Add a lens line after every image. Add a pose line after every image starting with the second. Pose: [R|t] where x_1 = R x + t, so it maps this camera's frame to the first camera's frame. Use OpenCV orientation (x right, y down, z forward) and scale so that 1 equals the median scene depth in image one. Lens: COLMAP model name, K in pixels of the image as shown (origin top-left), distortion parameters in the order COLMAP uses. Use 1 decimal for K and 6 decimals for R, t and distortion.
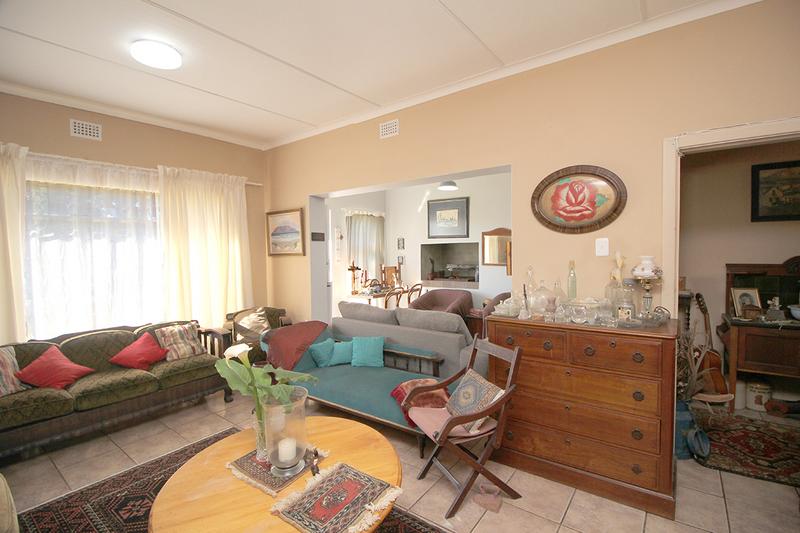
lens RADIAL K [[371.5, 0, 406.5], [0, 371.5, 265.4], [0, 0, 1]] dist [-0.000790, -0.012373]
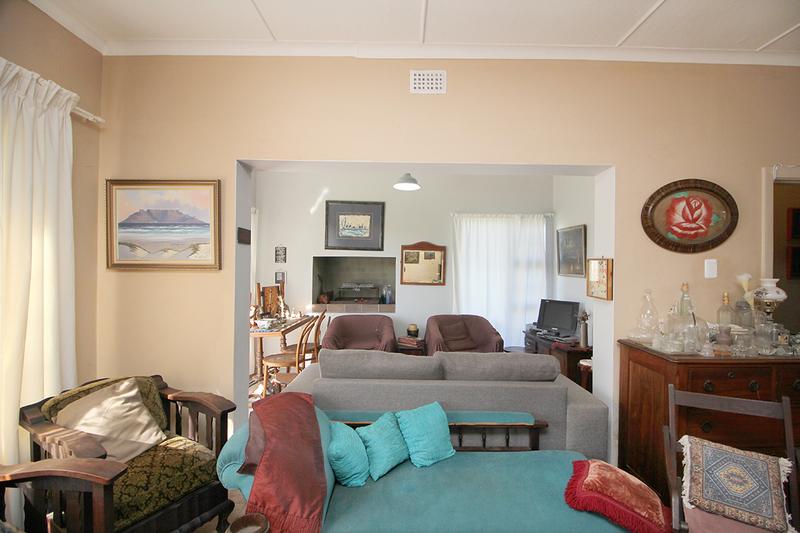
lens RADIAL K [[371.5, 0, 406.5], [0, 371.5, 265.4], [0, 0, 1]] dist [-0.000790, -0.012373]
pose [[0.799030, 0.027124, 0.600679, -0.382318], [-0.000982, 0.999040, -0.043807, -0.008760], [-0.601290, 0.034413, 0.798289, 0.411684]]
